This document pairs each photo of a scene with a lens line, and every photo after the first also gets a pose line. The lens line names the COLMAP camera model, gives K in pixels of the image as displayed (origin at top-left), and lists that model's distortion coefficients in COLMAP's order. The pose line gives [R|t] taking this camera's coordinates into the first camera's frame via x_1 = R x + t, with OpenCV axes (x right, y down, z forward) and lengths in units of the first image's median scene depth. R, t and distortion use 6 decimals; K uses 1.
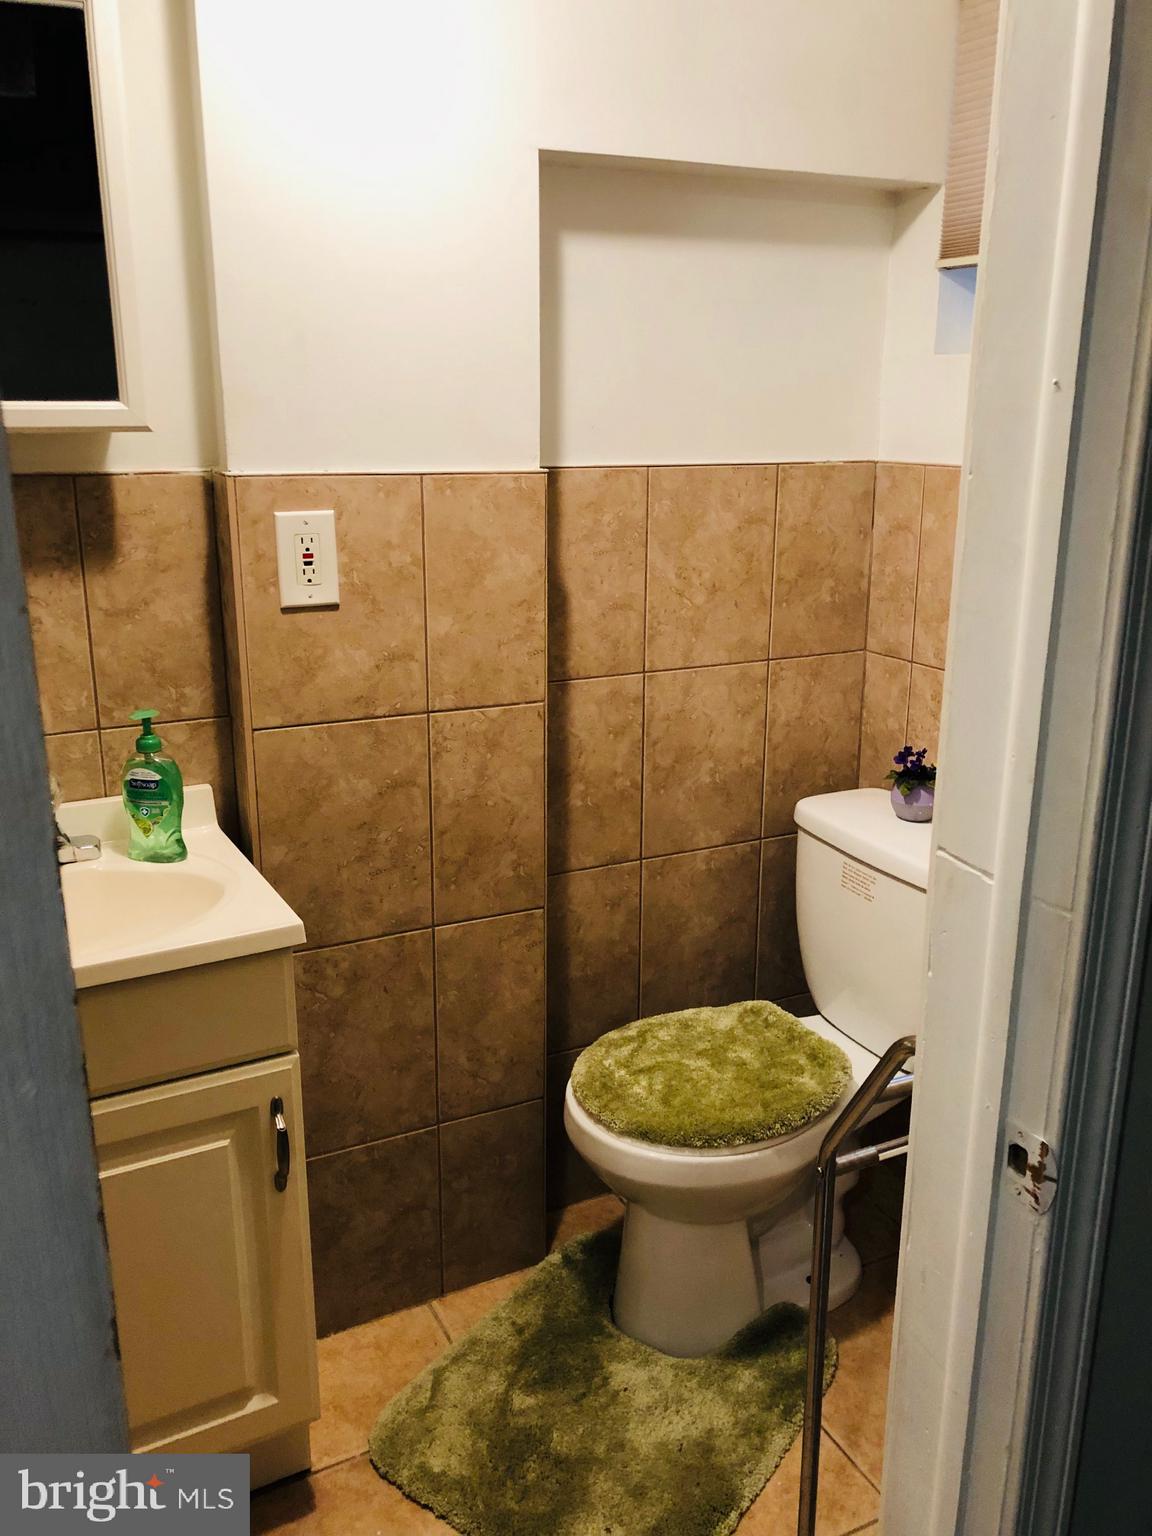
lens RADIAL K [[1254.6, 0, 575.8], [0, 1254.6, 774.6], [0, 0, 1]] dist [0.040540, -0.047052]
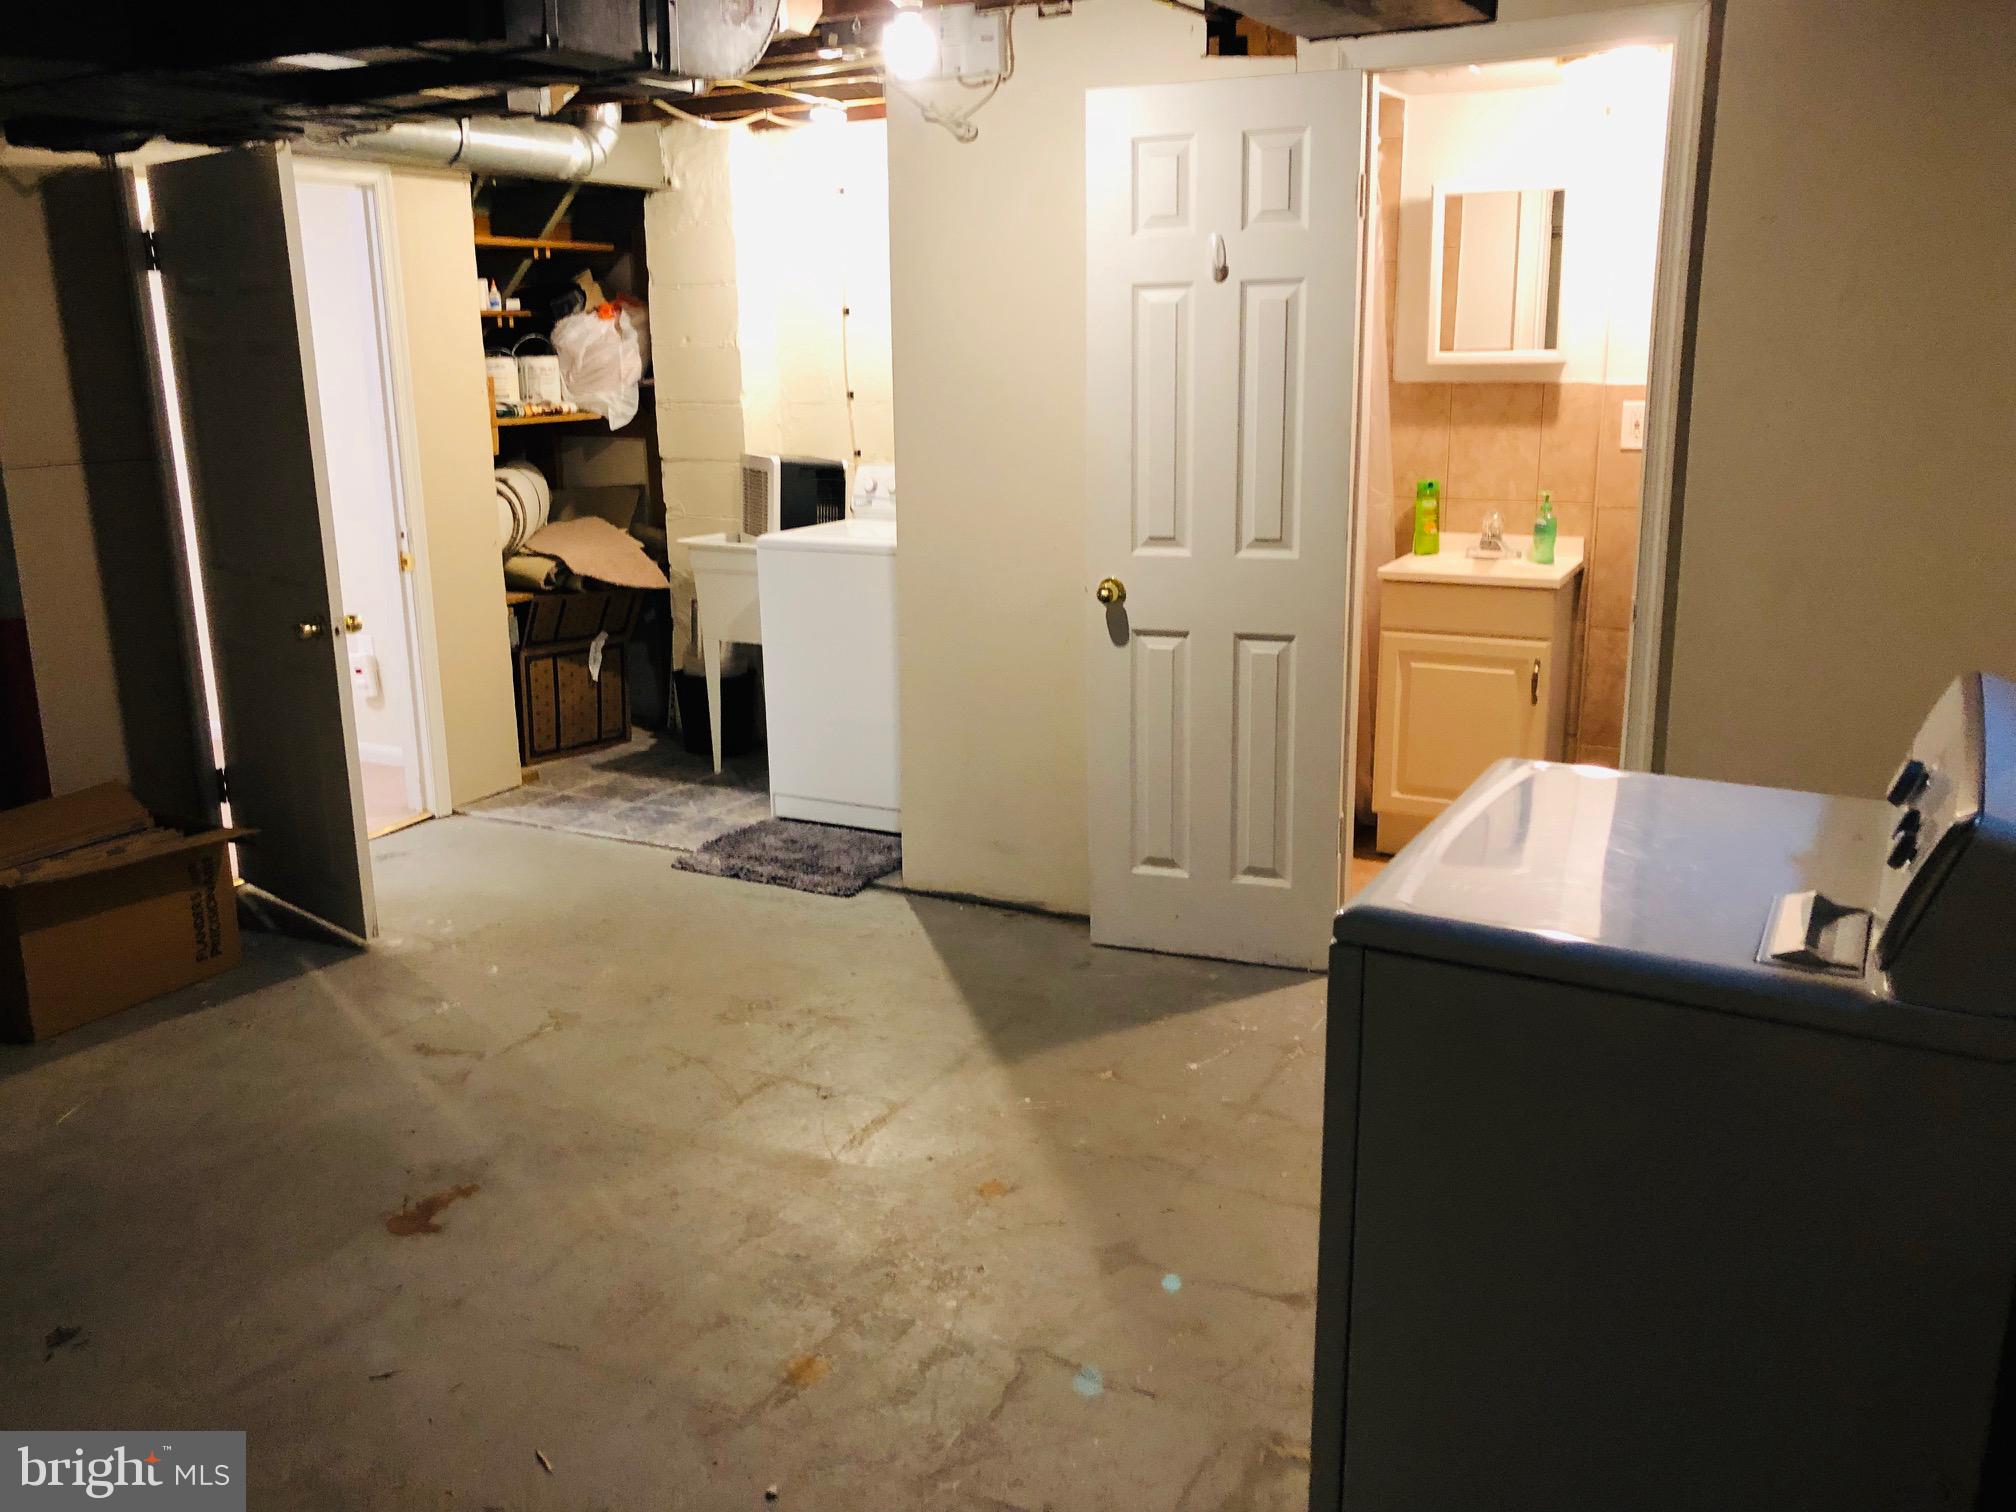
lens RADIAL K [[1646.6, 0, 1013.1], [0, 1646.6, 737.8], [0, 0, 1]] dist [0.040540, -0.047052]
pose [[0.570767, 0.188633, -0.799151, 1.443844], [-0.213160, 0.973927, 0.077644, 0.327197], [0.792961, 0.126030, 0.596095, -1.326981]]
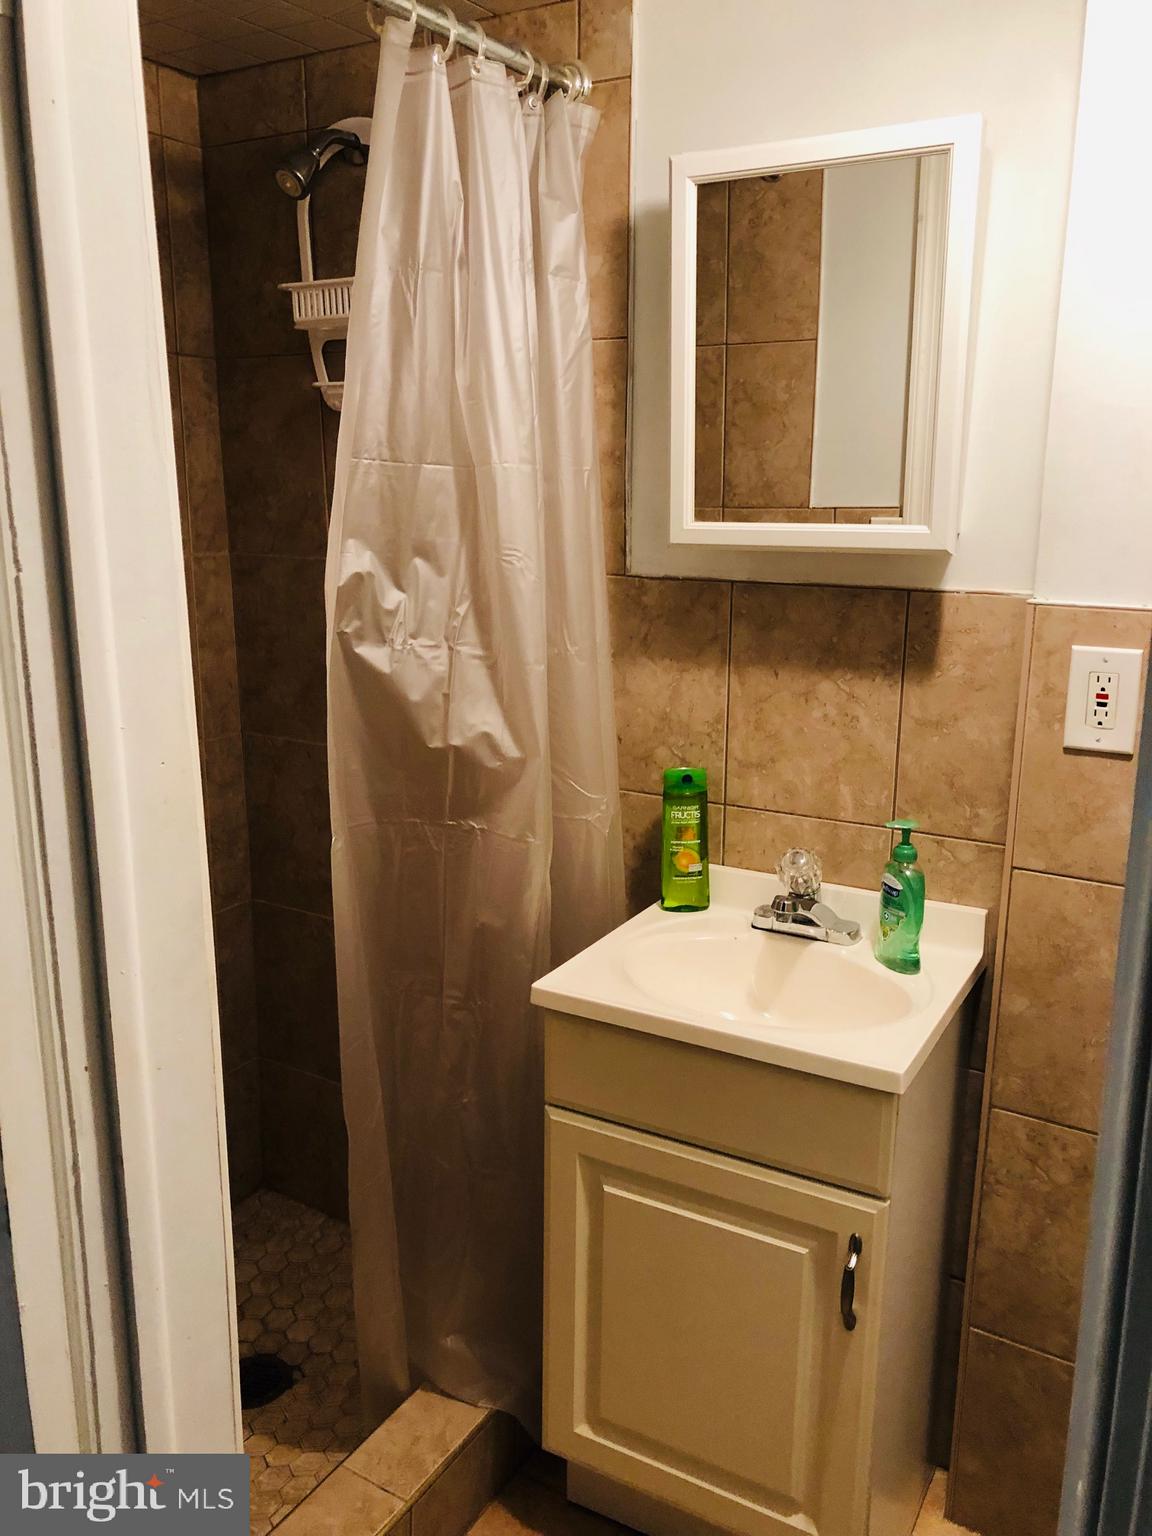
lens RADIAL K [[1254.6, 0, 583.2], [0, 1254.6, 778.2], [0, 0, 1]] dist [0.040540, -0.047052]
pose [[0.544820, 0.201984, -0.813864, 0.329989], [-0.242499, 0.967038, 0.077664, -0.097752], [0.802724, 0.155049, 0.575842, 0.193968]]
